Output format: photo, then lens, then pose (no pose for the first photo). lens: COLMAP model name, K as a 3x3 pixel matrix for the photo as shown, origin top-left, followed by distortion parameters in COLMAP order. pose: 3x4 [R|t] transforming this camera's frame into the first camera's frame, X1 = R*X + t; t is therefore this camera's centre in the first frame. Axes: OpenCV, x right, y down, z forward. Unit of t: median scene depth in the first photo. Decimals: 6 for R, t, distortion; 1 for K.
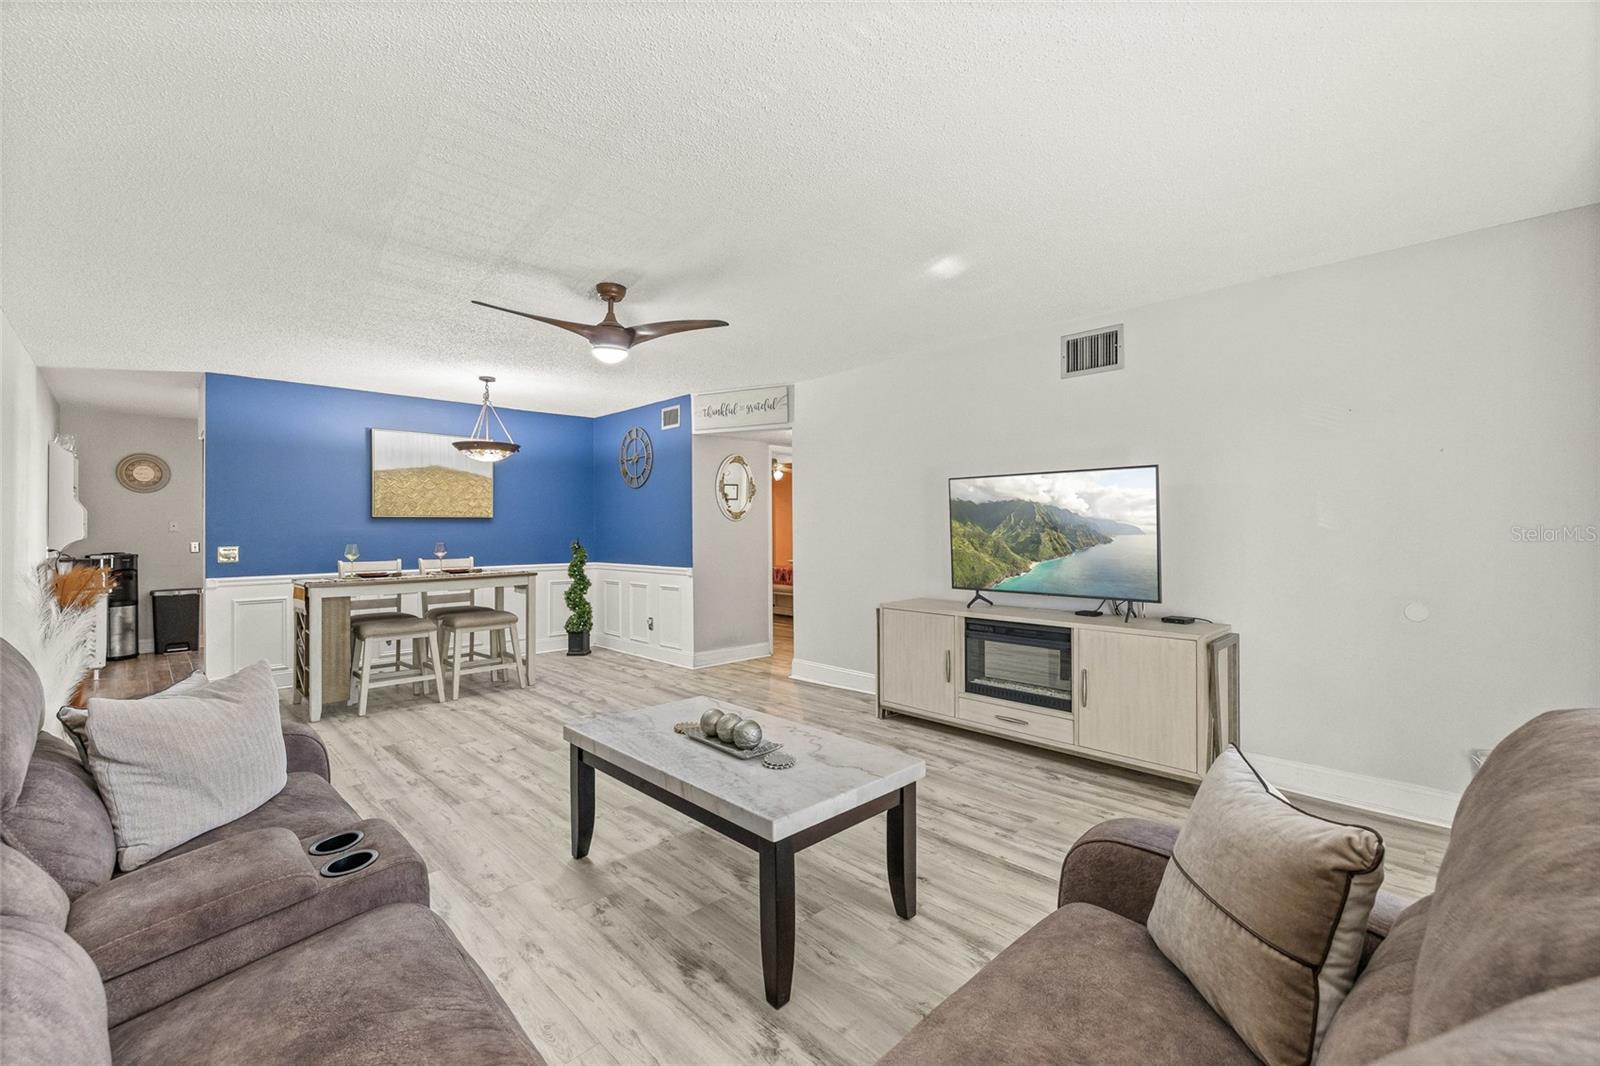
lens RADIAL K [[674.5, 0, 807.2], [0, 674.5, 545.8], [0, 0, 1]] dist [-0.000946, -0.000025]
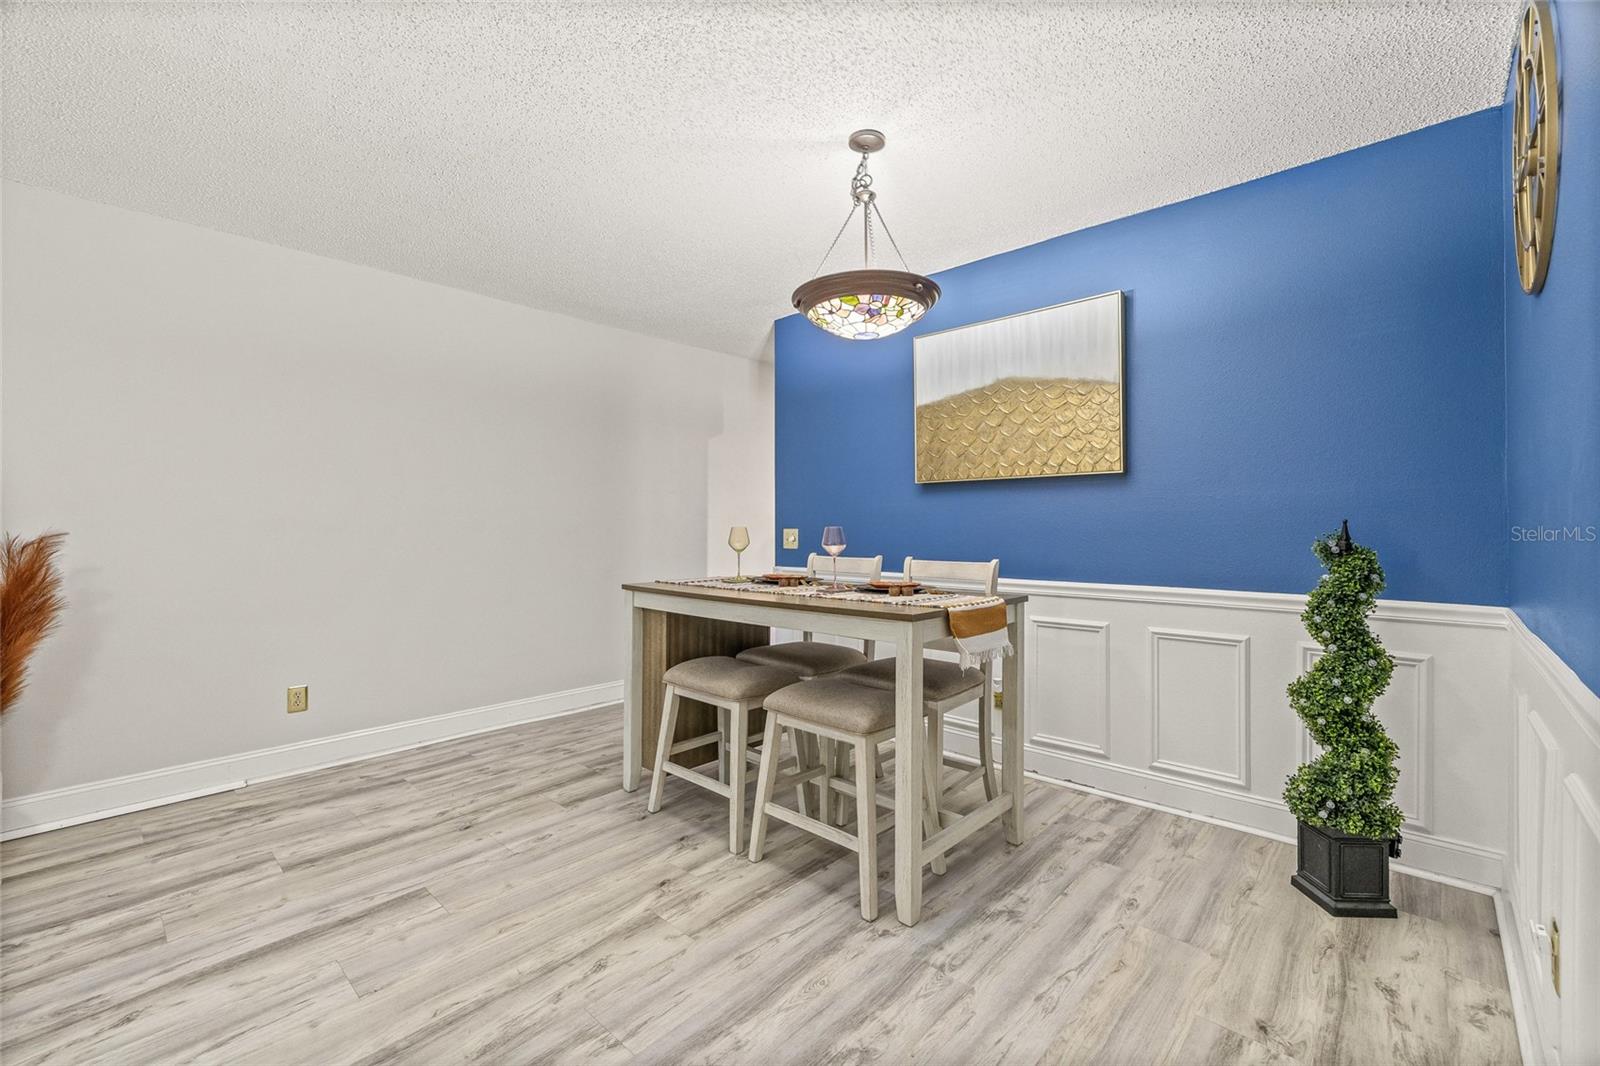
lens RADIAL K [[669.8, 0, 789.7], [0, 669.8, 528.0], [0, 0, 1]] dist [-0.000270, 0.000652]
pose [[0.033007, 0.006502, -0.999434, -0.071156], [-0.019139, 0.999800, 0.005873, -0.007345], [0.999272, 0.018934, 0.033125, 1.281382]]
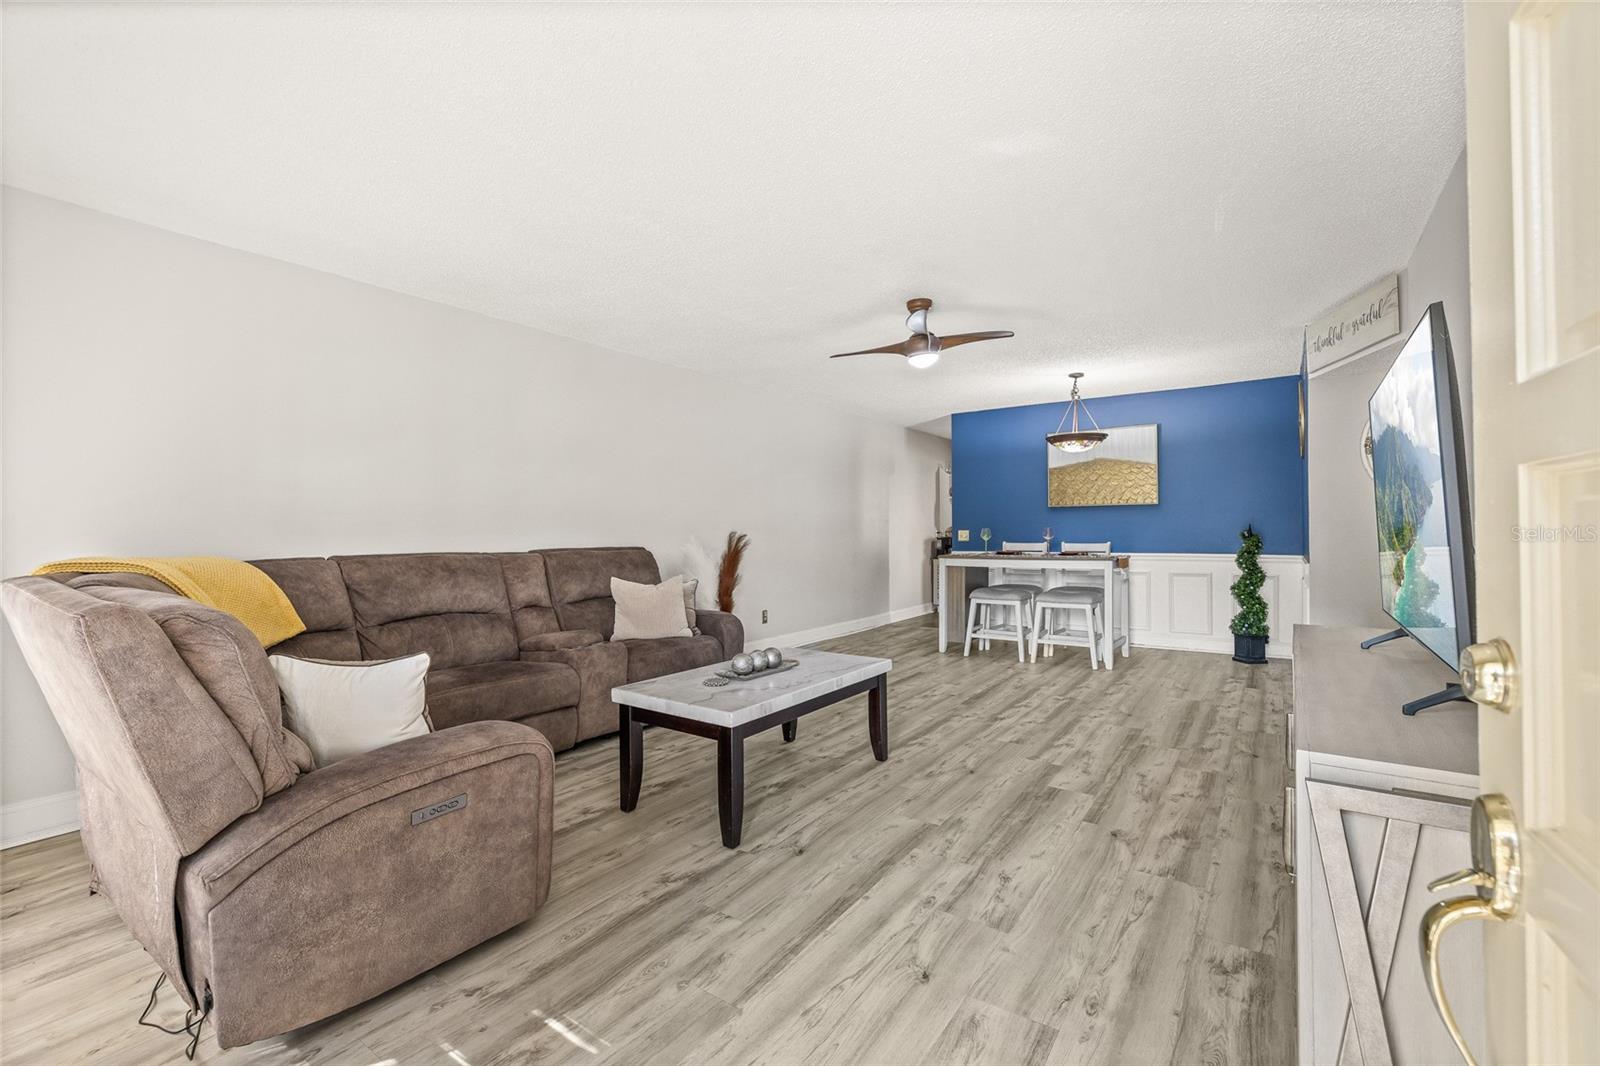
lens RADIAL K [[679.4, 0, 786.9], [0, 679.4, 532.9], [0, 0, 1]] dist [0.000665, 0.000057]
pose [[0.160648, 0.005203, -0.986998, 0.716514], [-0.013698, 0.999902, 0.003041, 0.009590], [0.986917, 0.013031, 0.160704, 0.501061]]
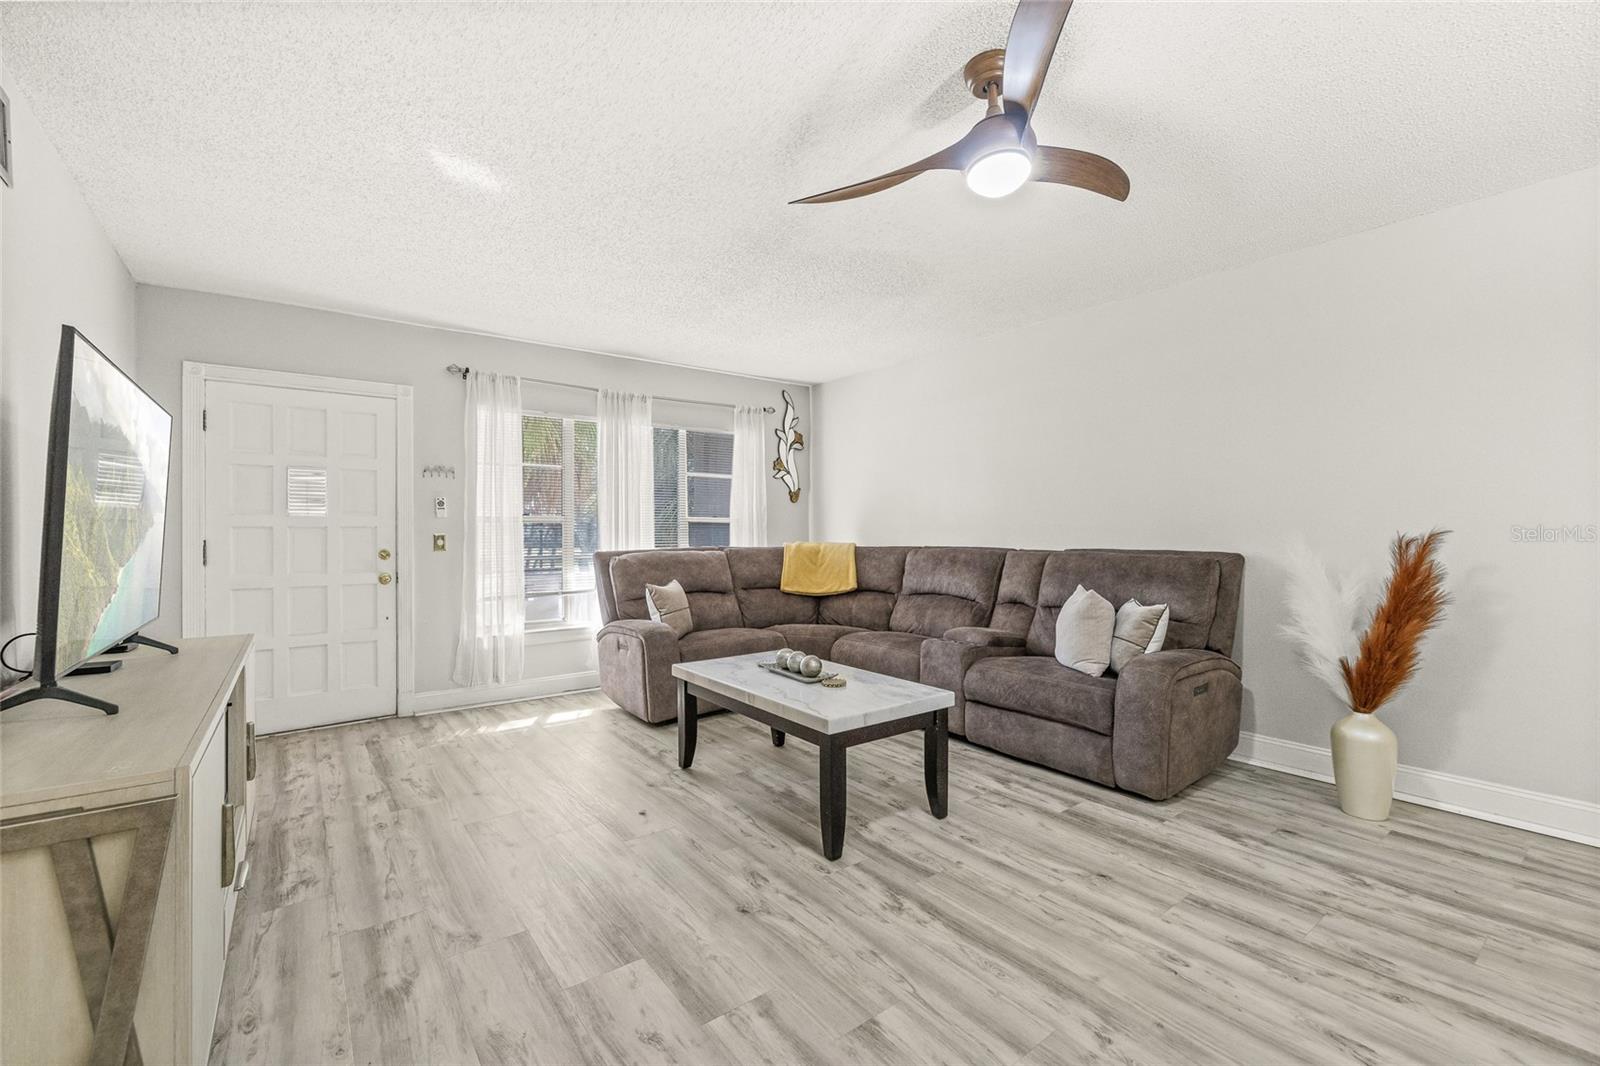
lens RADIAL K [[670.0, 0, 796.7], [0, 670.0, 528.8], [0, 0, 1]] dist [0.000139, 0.000178]
pose [[-0.990575, 0.008067, 0.136733, -0.174148], [0.010280, 0.999827, 0.015484, -0.005393], [-0.136584, 0.016744, -0.990487, 1.363996]]
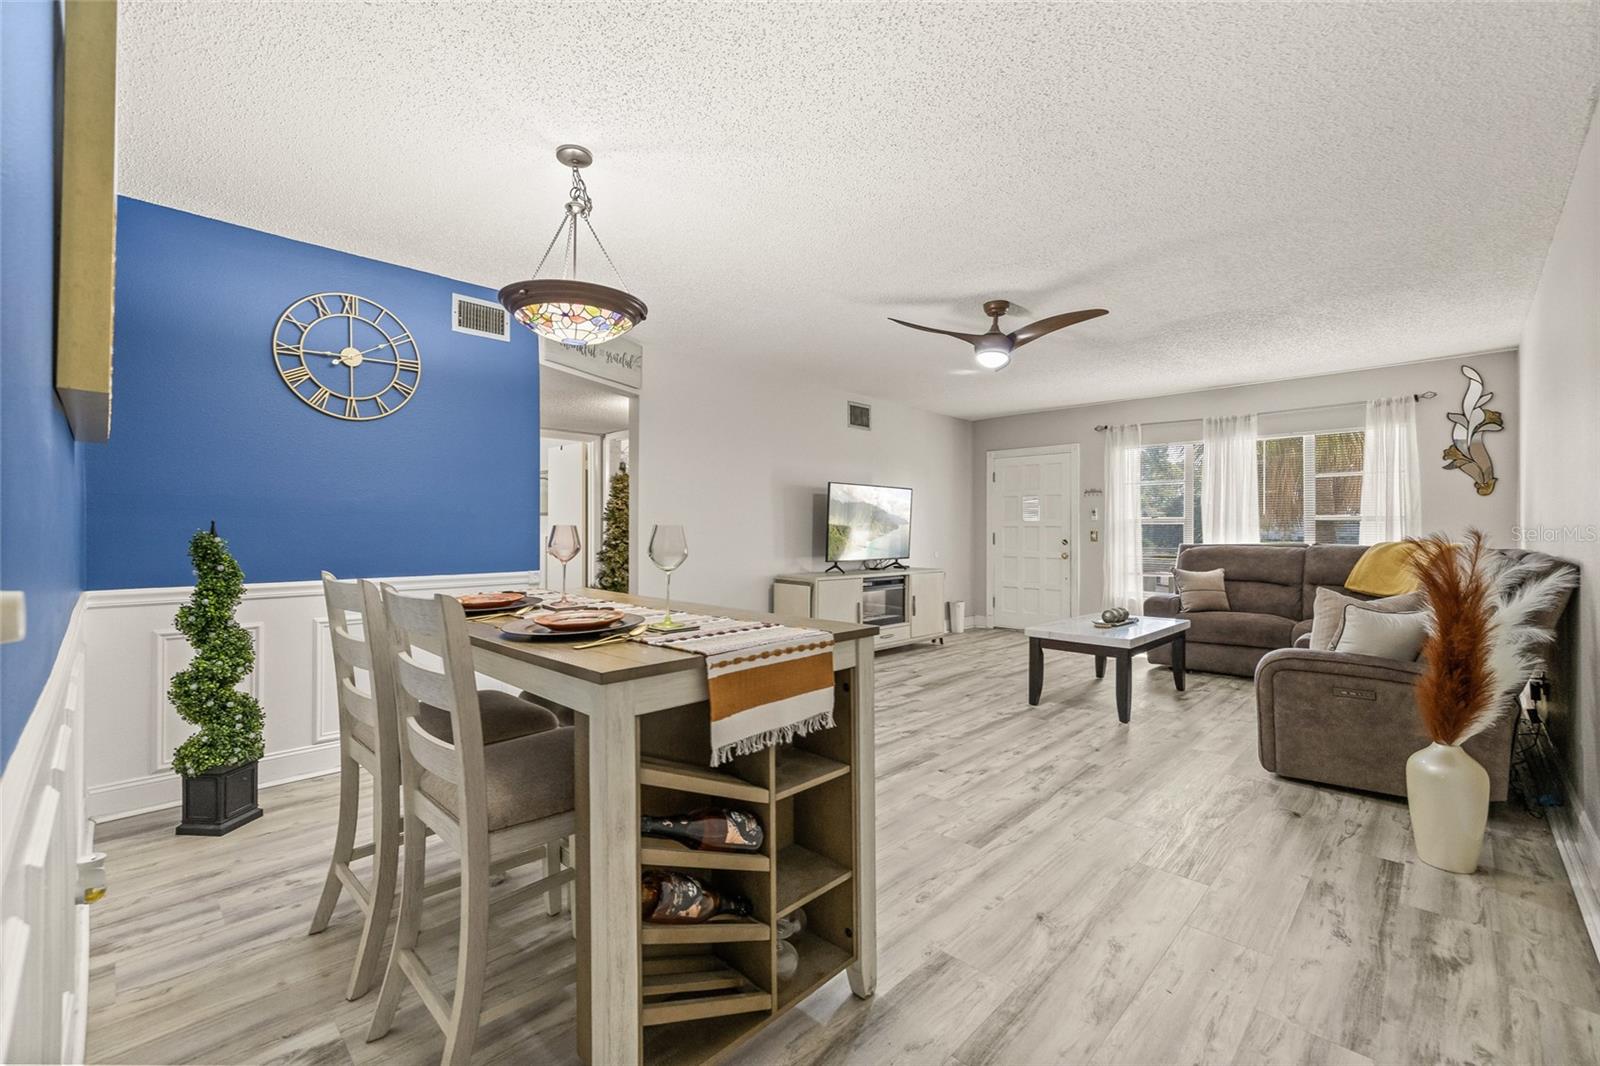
lens RADIAL K [[669.8, 0, 789.7], [0, 669.8, 528.0], [0, 0, 1]] dist [-0.000270, 0.000652]
pose [[-0.004716, 0.006989, 0.999964, -1.253315], [0.019530, 0.999785, -0.006896, 0.003359], [-0.999798, 0.019497, -0.004852, 1.176077]]
